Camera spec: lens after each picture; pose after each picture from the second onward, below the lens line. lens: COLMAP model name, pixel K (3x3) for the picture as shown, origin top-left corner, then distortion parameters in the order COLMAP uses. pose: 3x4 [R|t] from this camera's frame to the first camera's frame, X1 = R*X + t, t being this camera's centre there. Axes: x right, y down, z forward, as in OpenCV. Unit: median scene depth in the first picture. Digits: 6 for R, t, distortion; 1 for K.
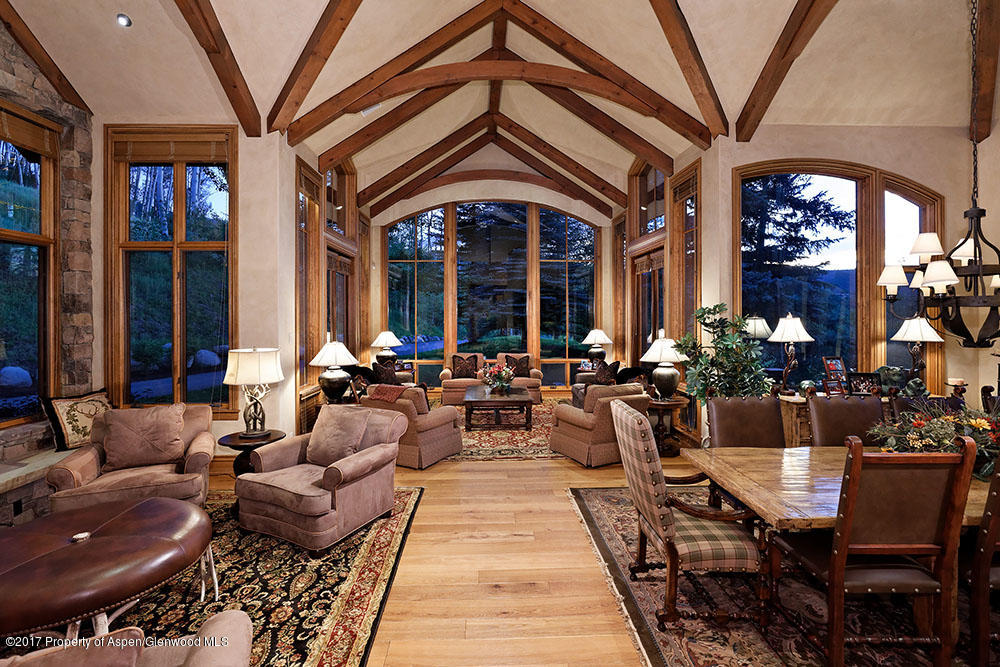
lens RADIAL K [[475.0, 0, 502.3], [0, 475.0, 315.9], [0, 0, 1]] dist [-0.017822, 0.006327]
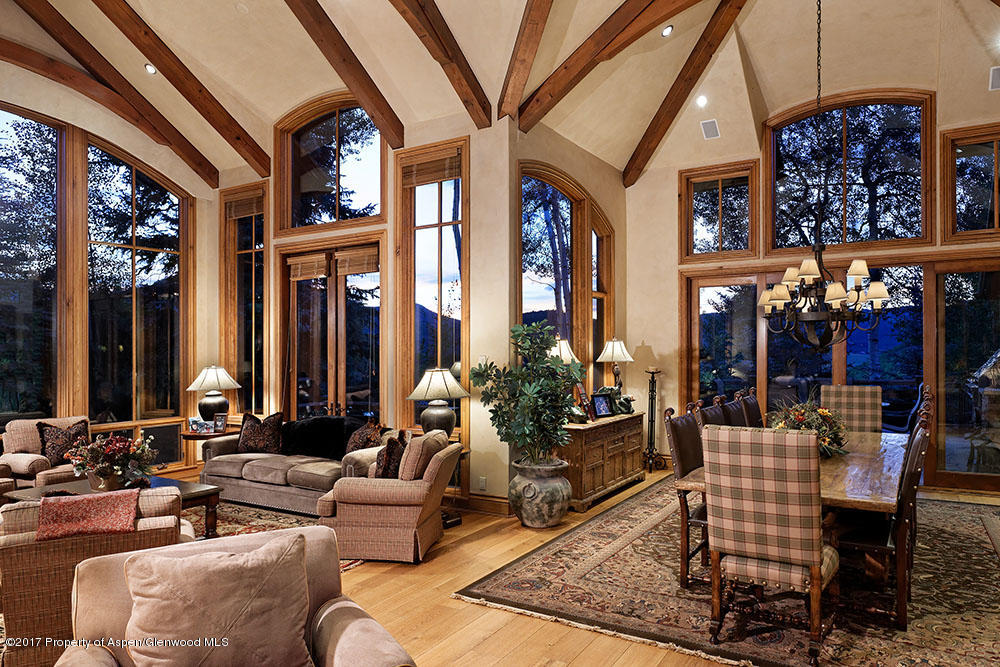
lens RADIAL K [[644.2, 0, 520.9], [0, 644.2, 357.3], [0, 0, 1]] dist [0.001821, -0.000062]
pose [[0.557414, -0.018805, 0.830021, -0.477754], [0.013808, 0.999815, 0.013379, 0.020689], [-0.830120, 0.004004, 0.557571, 0.368452]]
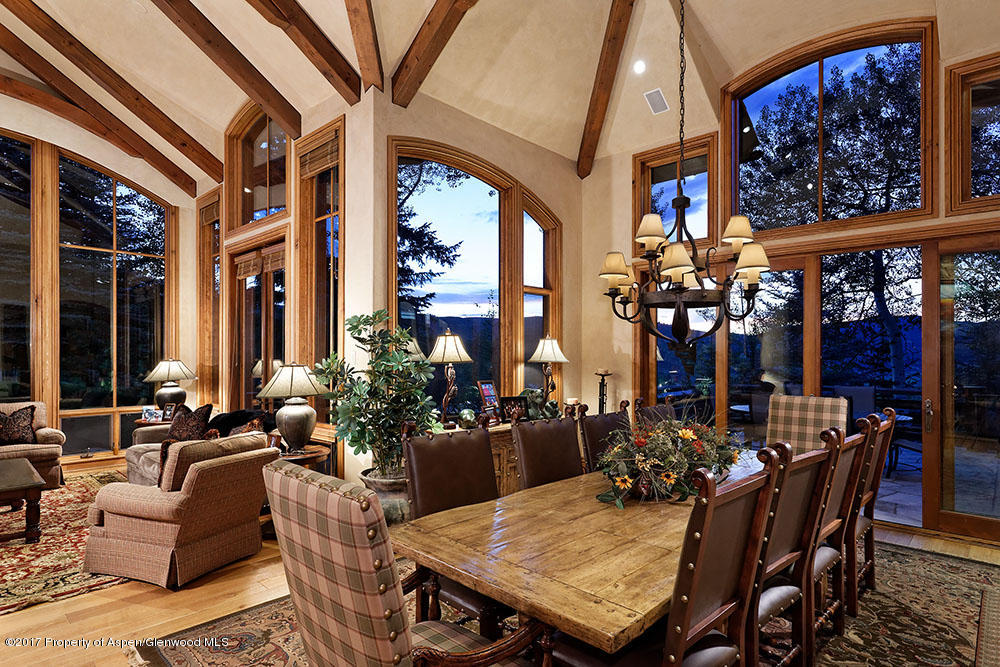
lens RADIAL K [[533.7, 0, 495.0], [0, 533.7, 355.4], [0, 0, 1]] dist [0.006970, -0.003119]
pose [[0.723103, 0.000428, 0.690740, 0.019899], [-0.000999, 0.999999, 0.000426, 0.040111], [-0.690740, -0.000998, 0.723103, 0.268299]]
